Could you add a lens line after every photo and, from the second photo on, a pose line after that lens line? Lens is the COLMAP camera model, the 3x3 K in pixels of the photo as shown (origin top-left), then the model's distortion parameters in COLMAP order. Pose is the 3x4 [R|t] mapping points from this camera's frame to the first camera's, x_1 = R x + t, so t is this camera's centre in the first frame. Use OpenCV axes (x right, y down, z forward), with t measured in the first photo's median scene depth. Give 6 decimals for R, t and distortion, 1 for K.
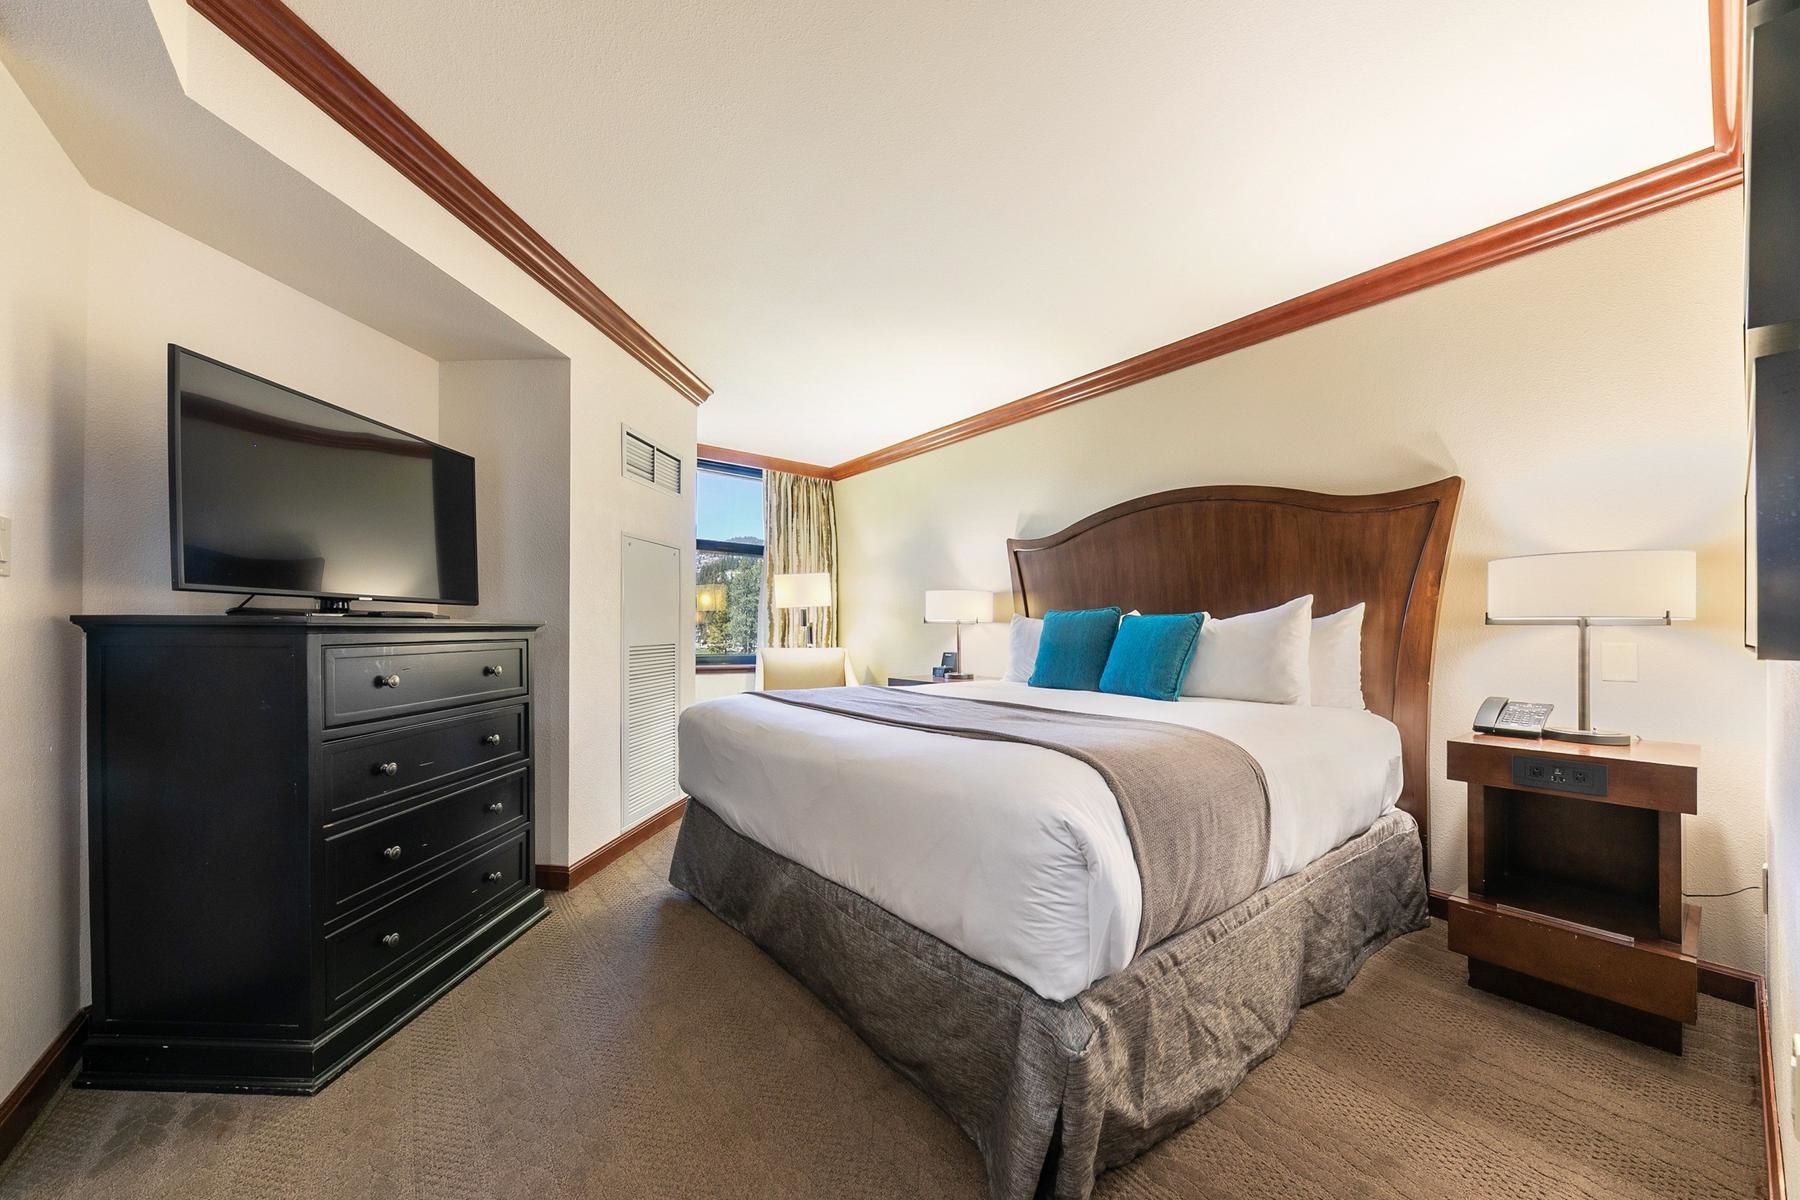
lens RADIAL K [[642.8, 0, 904.9], [0, 642.8, 636.3], [0, 0, 1]] dist [0.000207, -0.000032]
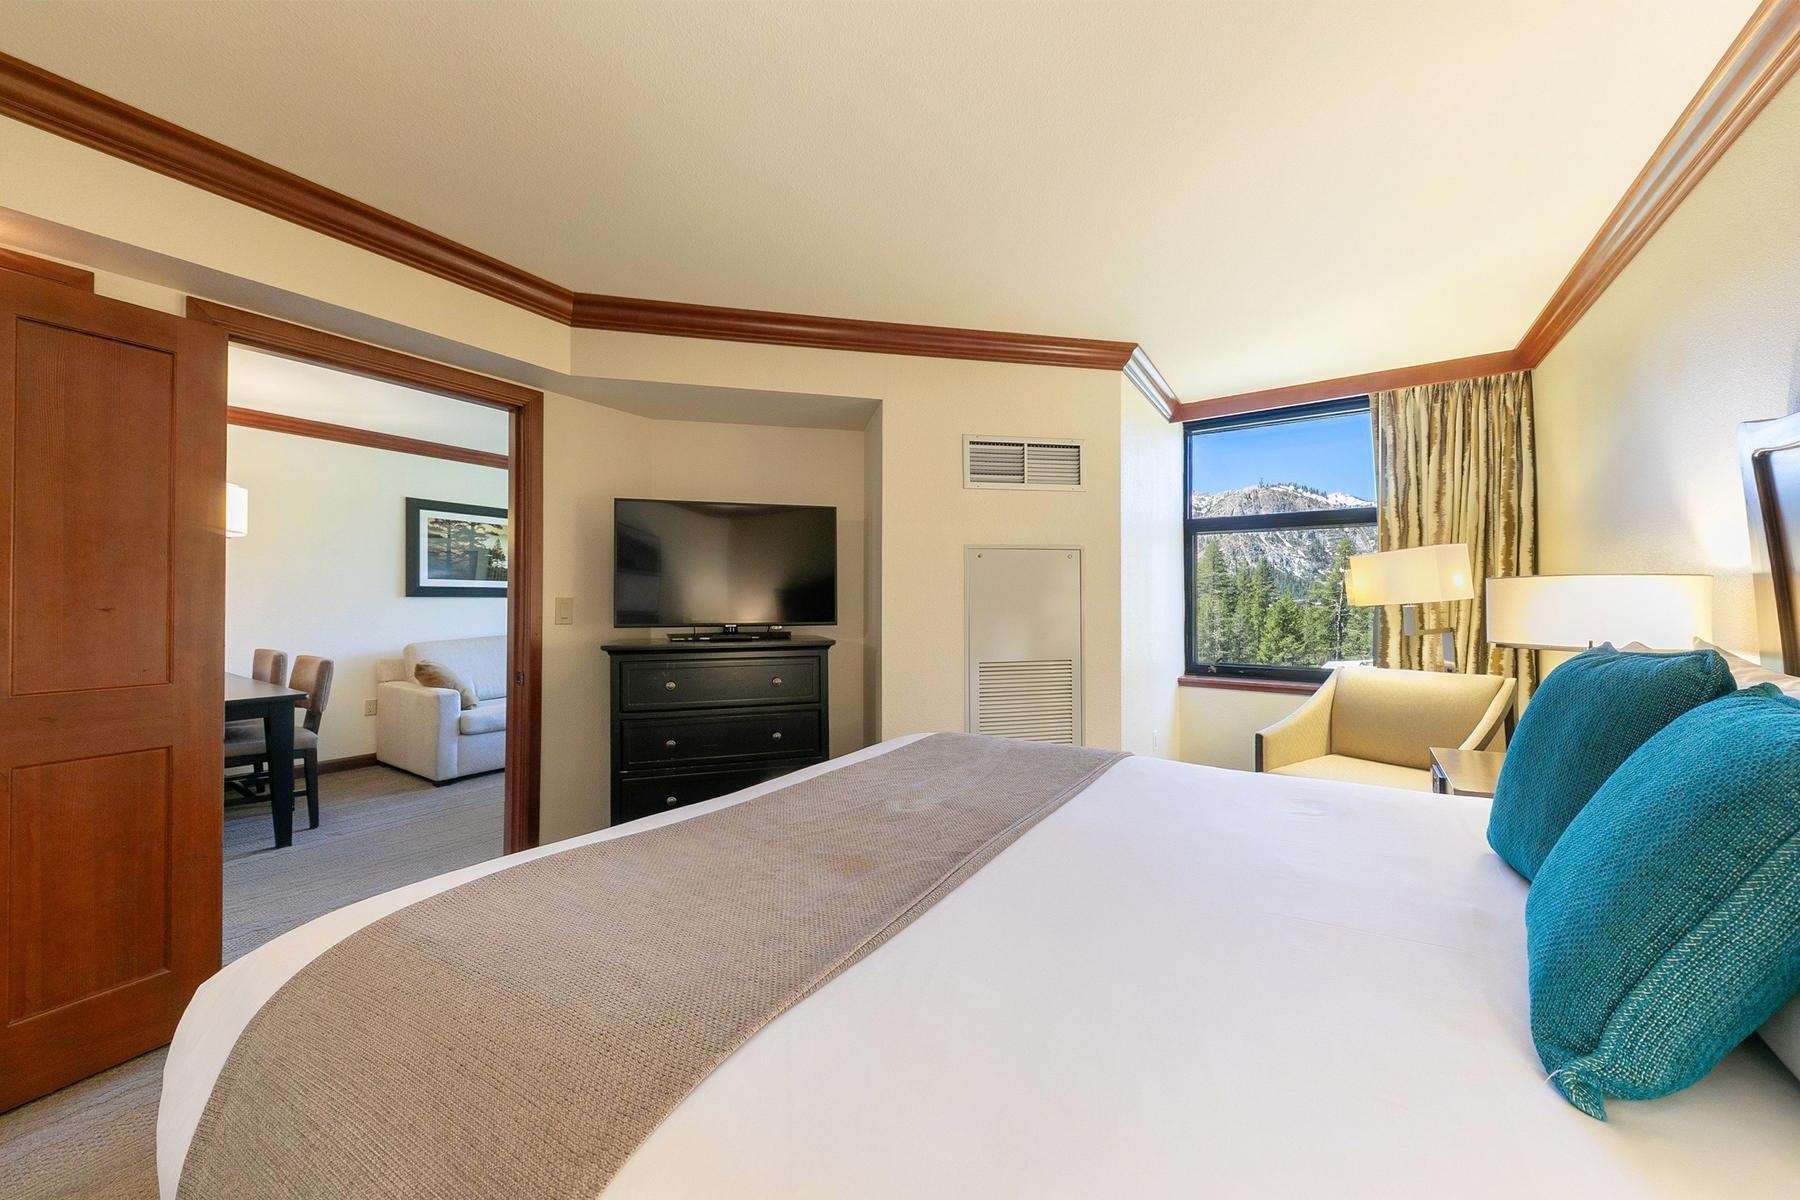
lens RADIAL K [[650.1, 0, 900.0], [0, 650.1, 600.0], [0, 0, 1]] dist [0.000064, 0.000006]
pose [[0.310471, -0.008188, -0.950548, 0.263651], [-0.004269, 0.999941, -0.010008, -0.038414], [0.950573, 0.007165, 0.310418, 0.331402]]
